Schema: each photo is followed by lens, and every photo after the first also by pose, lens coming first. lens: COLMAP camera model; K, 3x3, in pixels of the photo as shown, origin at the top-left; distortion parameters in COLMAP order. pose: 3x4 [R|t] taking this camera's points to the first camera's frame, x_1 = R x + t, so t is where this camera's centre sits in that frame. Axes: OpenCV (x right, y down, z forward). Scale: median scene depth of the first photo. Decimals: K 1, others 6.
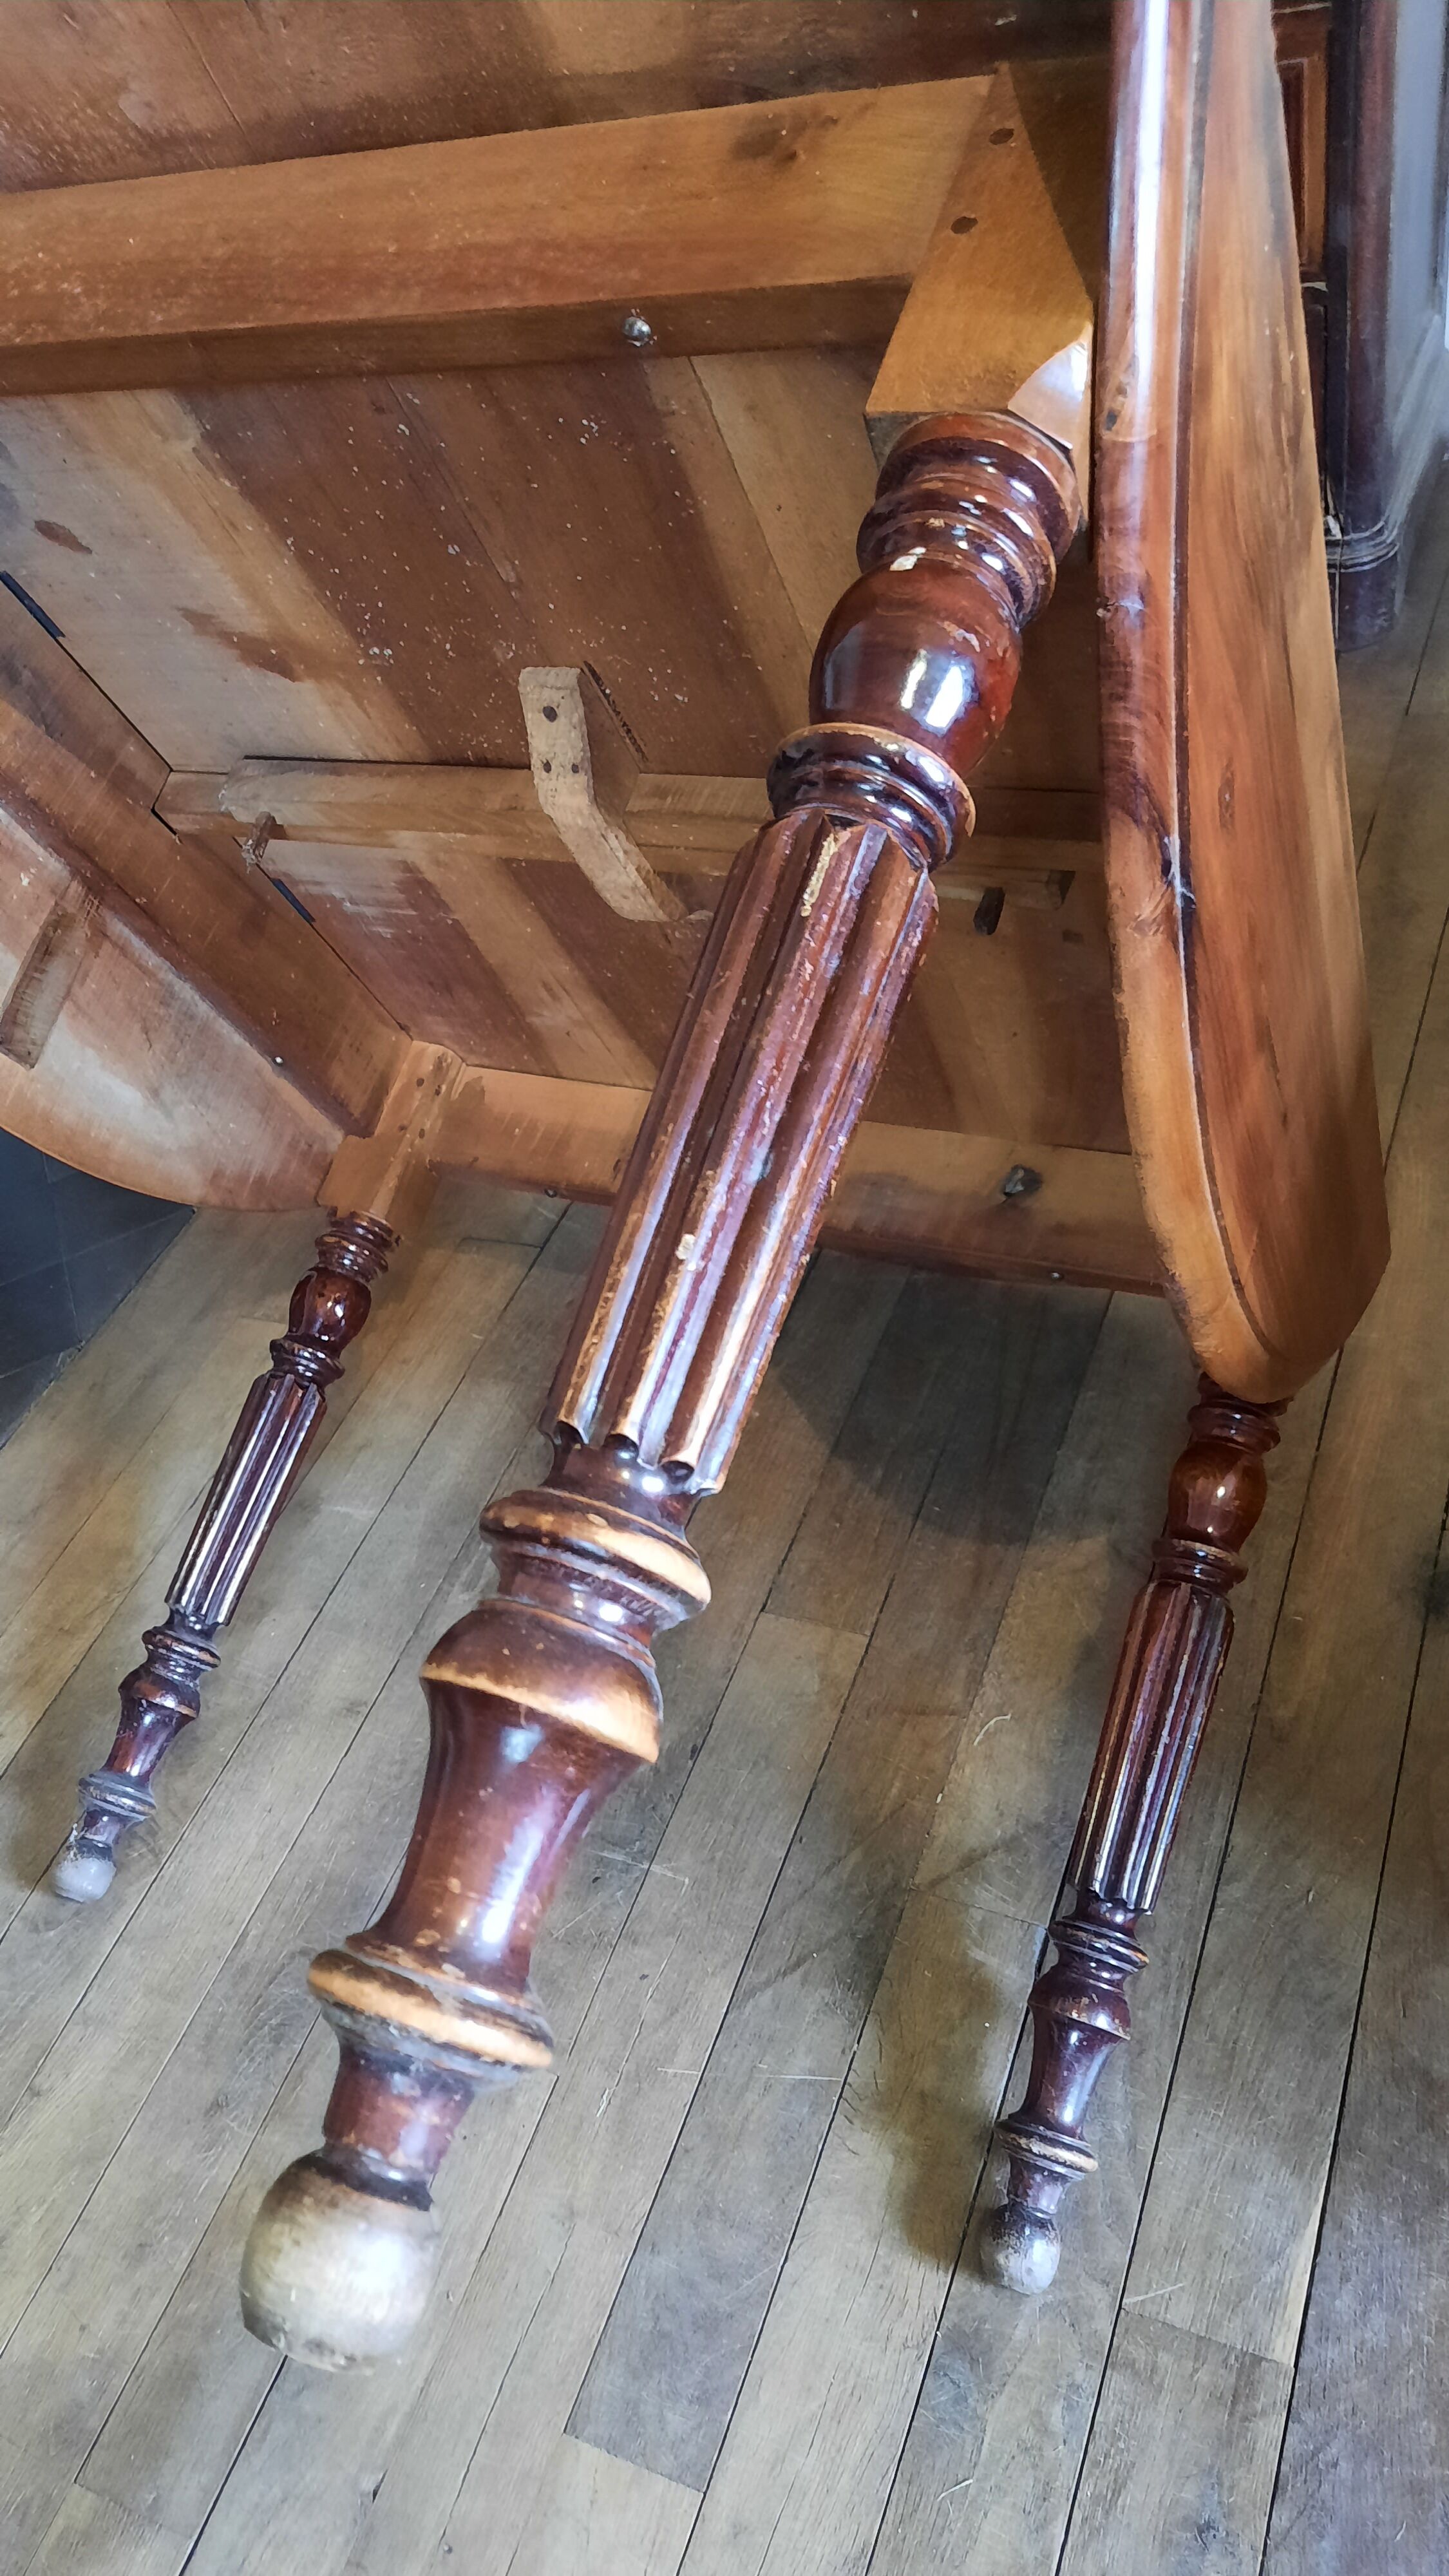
lens RADIAL K [[1892.3, 0, 732.5], [0, 1892.3, 1260.0], [0, 0, 1]] dist [0.053509, -0.063302]
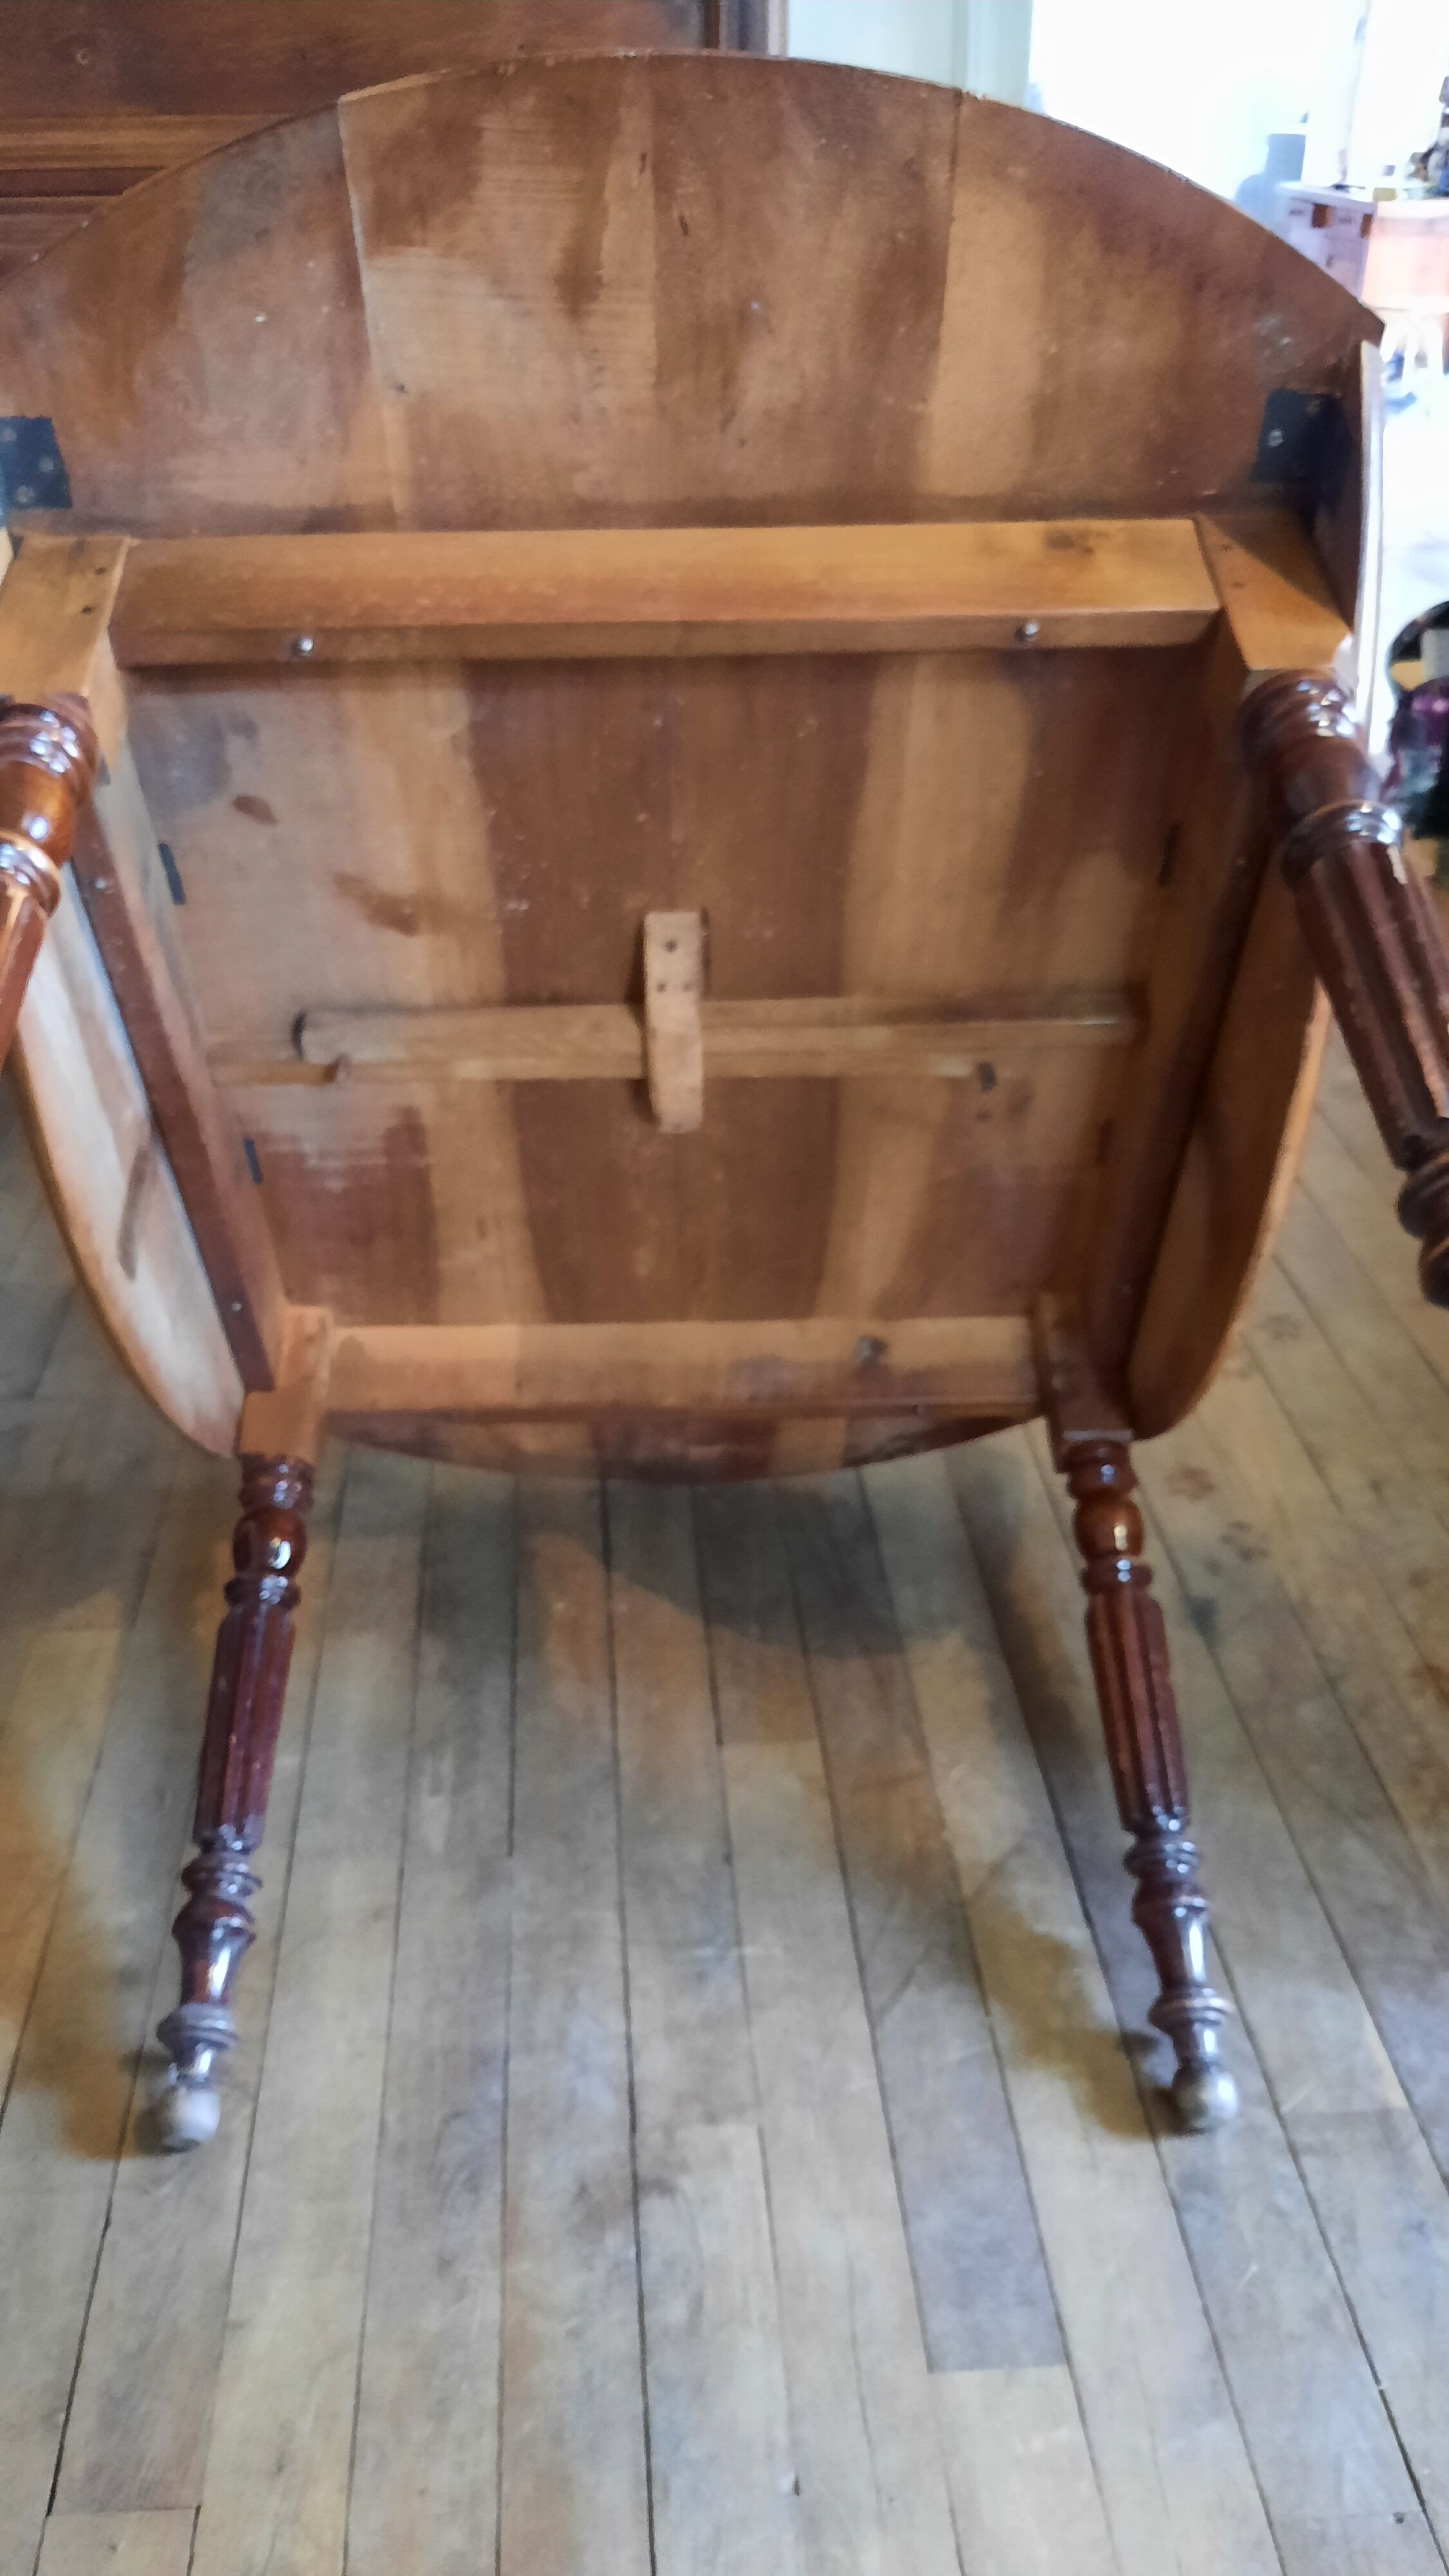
lens RADIAL K [[1892.3, 0, 732.5], [0, 1892.3, 1260.0], [0, 0, 1]] dist [0.053509, -0.063302]
pose [[0.880340, -0.050905, 0.471604, -0.640206], [0.176316, 0.958107, -0.225708, 0.210342], [-0.440357, 0.281851, 0.852435, -0.075143]]
